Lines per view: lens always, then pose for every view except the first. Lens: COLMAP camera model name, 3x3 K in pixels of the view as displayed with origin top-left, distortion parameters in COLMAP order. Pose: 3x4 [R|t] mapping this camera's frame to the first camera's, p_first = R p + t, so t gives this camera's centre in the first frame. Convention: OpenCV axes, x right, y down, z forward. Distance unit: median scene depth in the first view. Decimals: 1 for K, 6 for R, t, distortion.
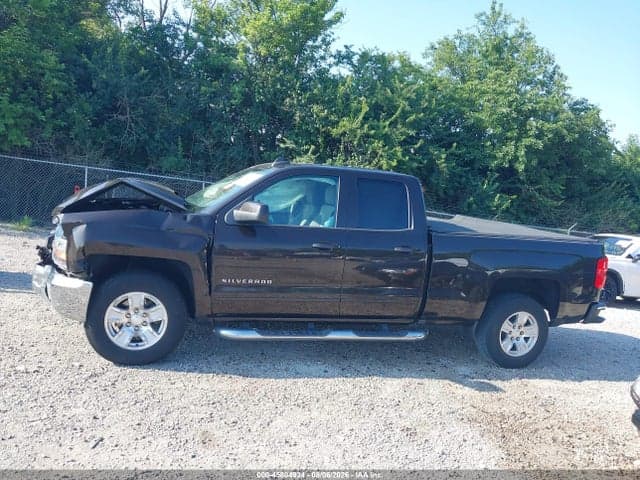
lens RADIAL K [[507.5, 0, 319.8], [0, 507.5, 251.4], [0, 0, 1]] dist [-0.008149, -0.003099]
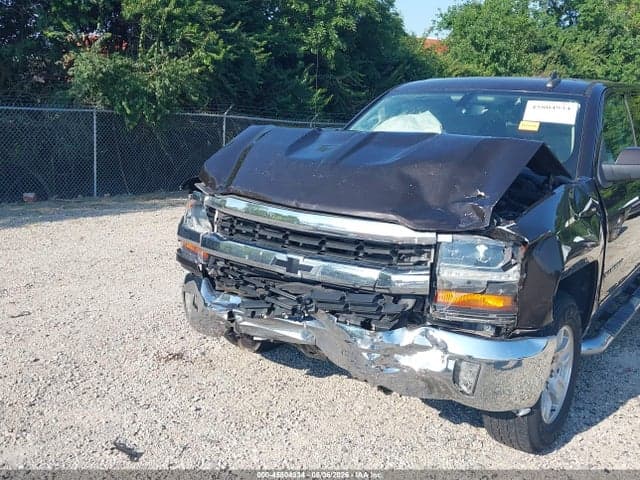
lens RADIAL K [[607.0, 0, 320.0], [0, 607.0, 250.7], [0, 0, 1]] dist [0.018942, -0.007065]
pose [[0.818324, -0.214245, 0.533334, -0.927616], [0.128401, 0.972622, 0.193698, -0.176975], [-0.560232, -0.090027, 0.823429, 0.566380]]
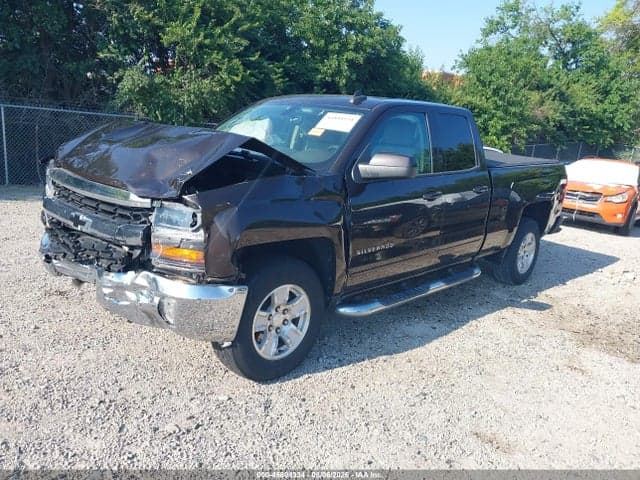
lens RADIAL K [[501.2, 0, 320.2], [0, 501.2, 250.4], [0, 0, 1]] dist [0.010808, -0.002394]
pose [[0.880343, -0.152947, 0.449003, -0.623971], [0.072731, 0.978920, 0.190855, -0.108231], [-0.468729, -0.135362, 0.872909, 0.316144]]
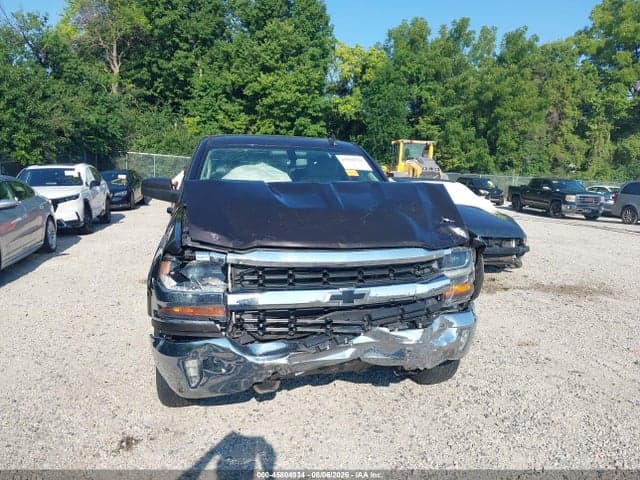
lens RADIAL K [[507.5, 0, 319.8], [0, 507.5, 251.4], [0, 0, 1]] dist [-0.008149, -0.003099]
pose [[0.067222, -0.283569, 0.956593, -1.223105], [0.103767, 0.955549, 0.275968, -0.280553], [-0.992327, 0.080712, 0.093659, 1.099802]]
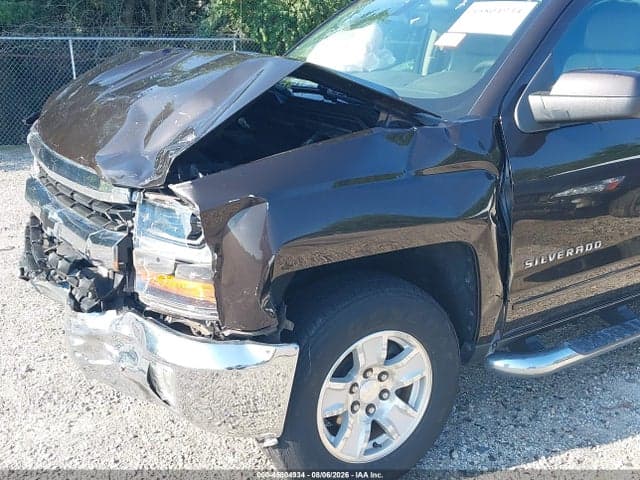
lens RADIAL K [[657.4, 0, 308.6], [0, 657.4, 241.9], [0, 0, 1]] dist [0.062652, -0.003191]
pose [[0.968108, -0.180635, 0.173601, -0.479637], [0.141649, 0.966194, 0.215419, -0.113225], [-0.206644, -0.183958, 0.960967, 0.494073]]
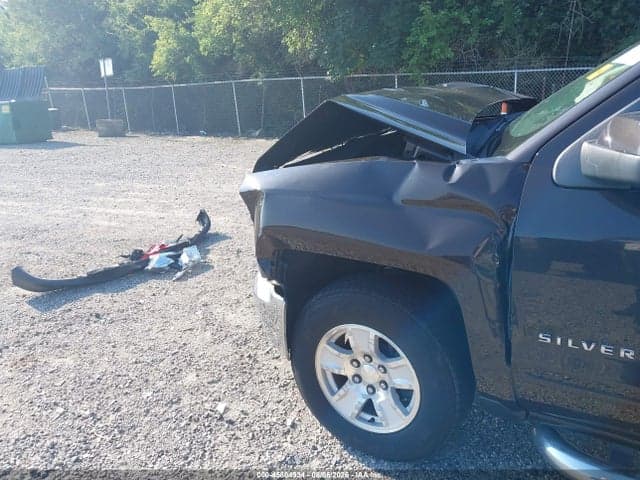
lens RADIAL K [[507.8, 0, 321.1], [0, 507.8, 217.0], [0, 0, 1]] dist [-0.002456, -0.004580]
pose [[0.611536, 0.065198, -0.788526, 0.000011], [0.027531, 0.994242, 0.103558, -0.075278], [0.790737, -0.085038, 0.606220, 0.659414]]
